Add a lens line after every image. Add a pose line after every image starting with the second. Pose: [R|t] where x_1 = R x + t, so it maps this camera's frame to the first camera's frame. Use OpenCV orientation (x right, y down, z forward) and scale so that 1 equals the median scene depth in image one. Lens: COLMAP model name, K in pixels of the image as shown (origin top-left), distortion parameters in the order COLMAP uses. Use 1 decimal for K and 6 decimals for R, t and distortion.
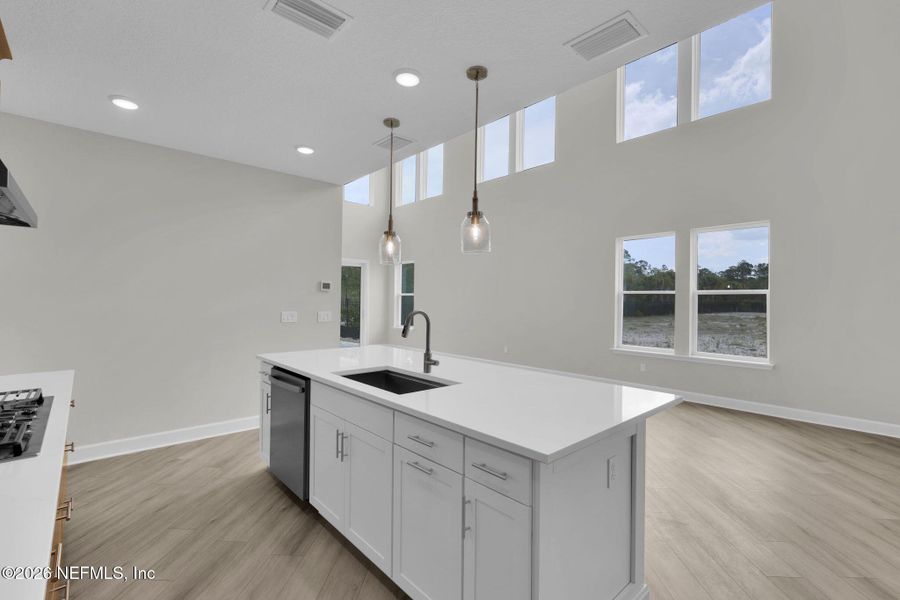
lens RADIAL K [[402.5, 0, 449.8], [0, 402.5, 301.5], [0, 0, 1]] dist [-0.002856, -0.000226]
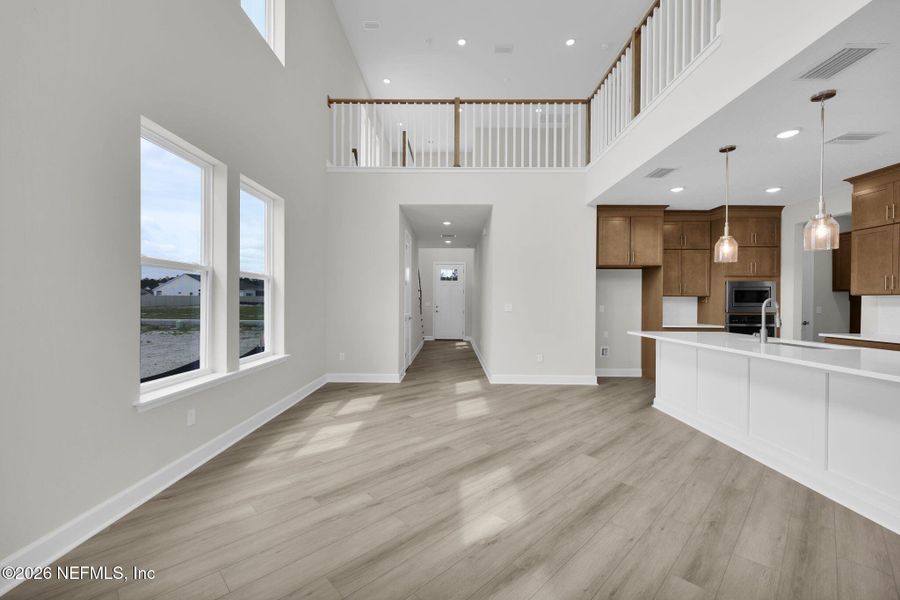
lens RADIAL K [[370.1, 0, 445.9], [0, 370.1, 302.9], [0, 0, 1]] dist [0.002176, 0.000091]
pose [[-0.726229, -0.015031, 0.687289, -0.108250], [-0.012541, 0.999884, 0.008615, 0.033585], [-0.687339, -0.002363, -0.726333, 2.217360]]
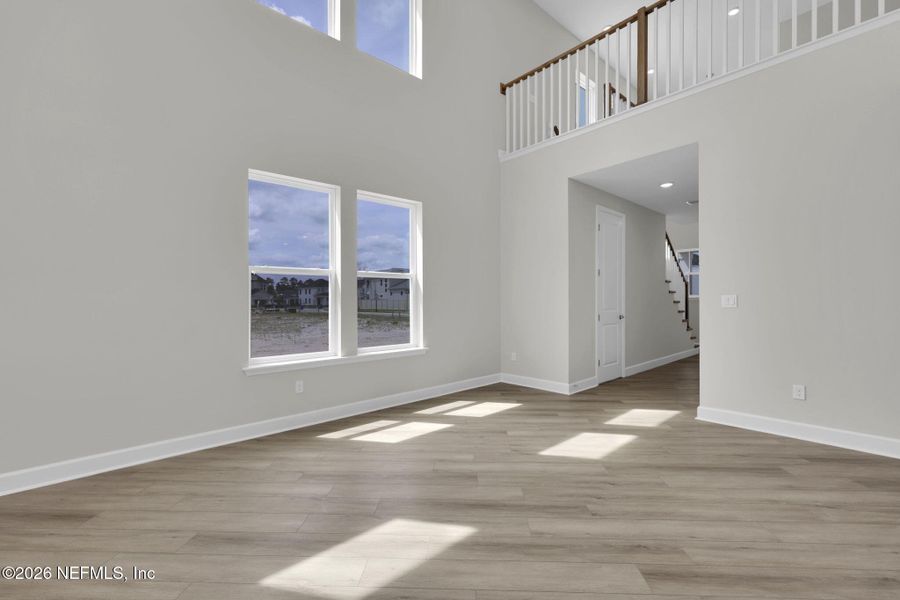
lens RADIAL K [[387.0, 0, 450.0], [0, 387.0, 300.0], [0, 0, 1]] dist [0.002285, 0.000510]
pose [[0.009982, -0.005212, 0.999937, -0.263770], [0.010776, 0.999929, 0.005104, 0.050679], [-0.999892, 0.010725, 0.010038, 1.497459]]
